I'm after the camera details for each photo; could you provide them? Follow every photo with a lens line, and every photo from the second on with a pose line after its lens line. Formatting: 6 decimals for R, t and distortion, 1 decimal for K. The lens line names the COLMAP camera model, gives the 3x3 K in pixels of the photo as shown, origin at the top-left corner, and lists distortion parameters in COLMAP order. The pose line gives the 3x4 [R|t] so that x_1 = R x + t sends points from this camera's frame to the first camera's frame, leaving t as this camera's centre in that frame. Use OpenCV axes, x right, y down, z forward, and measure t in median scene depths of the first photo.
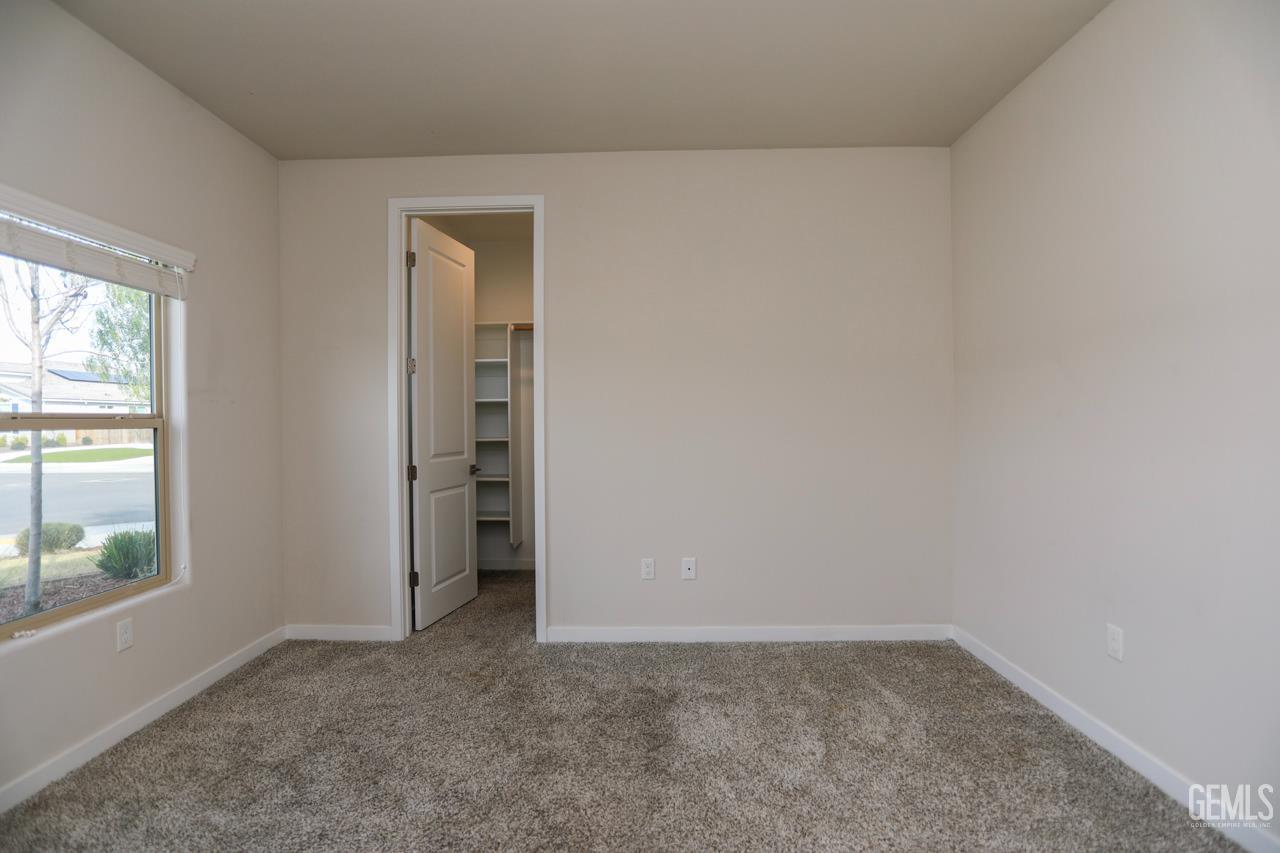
lens RADIAL K [[626.5, 0, 640.0], [0, 626.5, 426.5], [0, 0, 1]] dist [-0.040938, 0.033194]
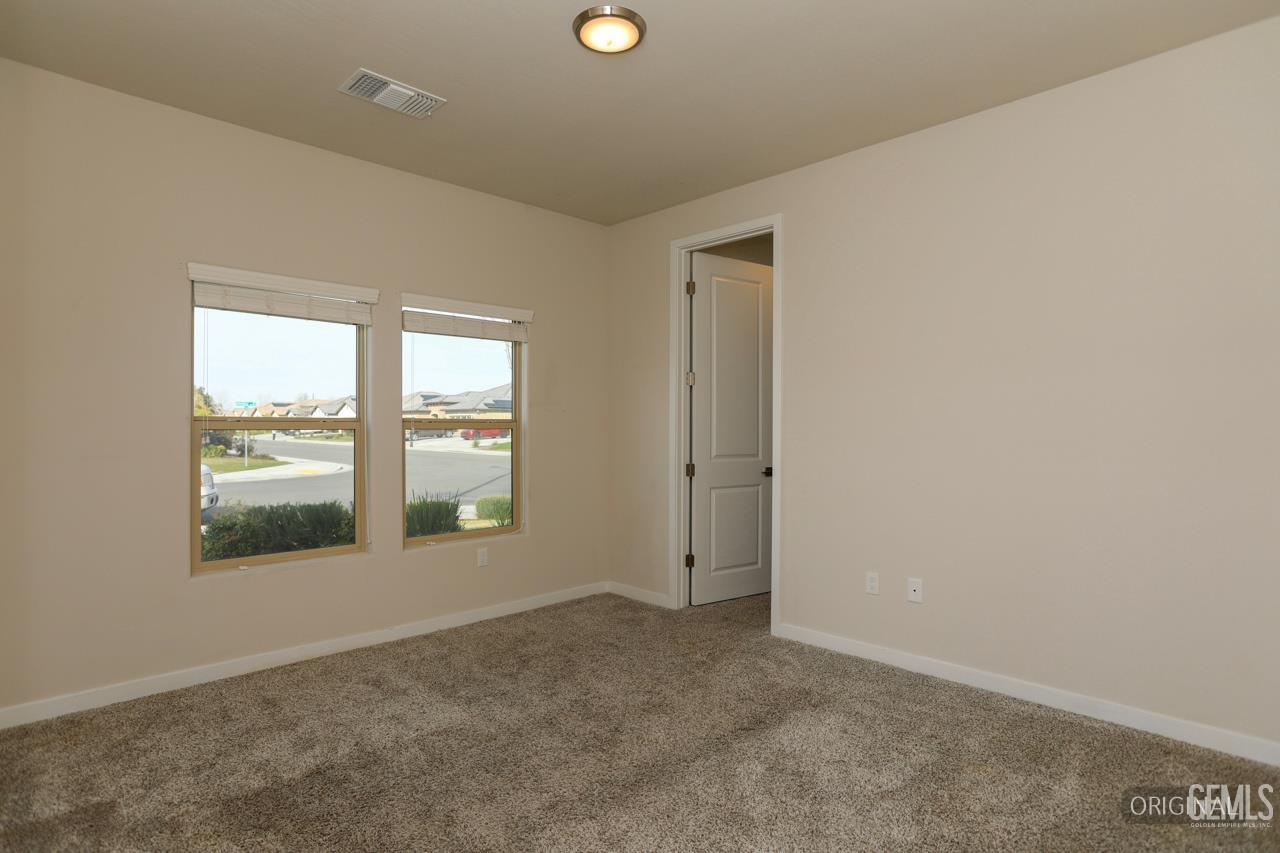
lens RADIAL K [[695.9, 0, 640.0], [0, 695.9, 426.5], [0, 0, 1]] dist [-0.002704, 0.000861]
pose [[0.709487, 0.007119, -0.704682, 0.517525], [-0.013177, 0.999908, -0.003165, -0.001422], [0.704595, 0.011531, 0.709516, 0.001945]]
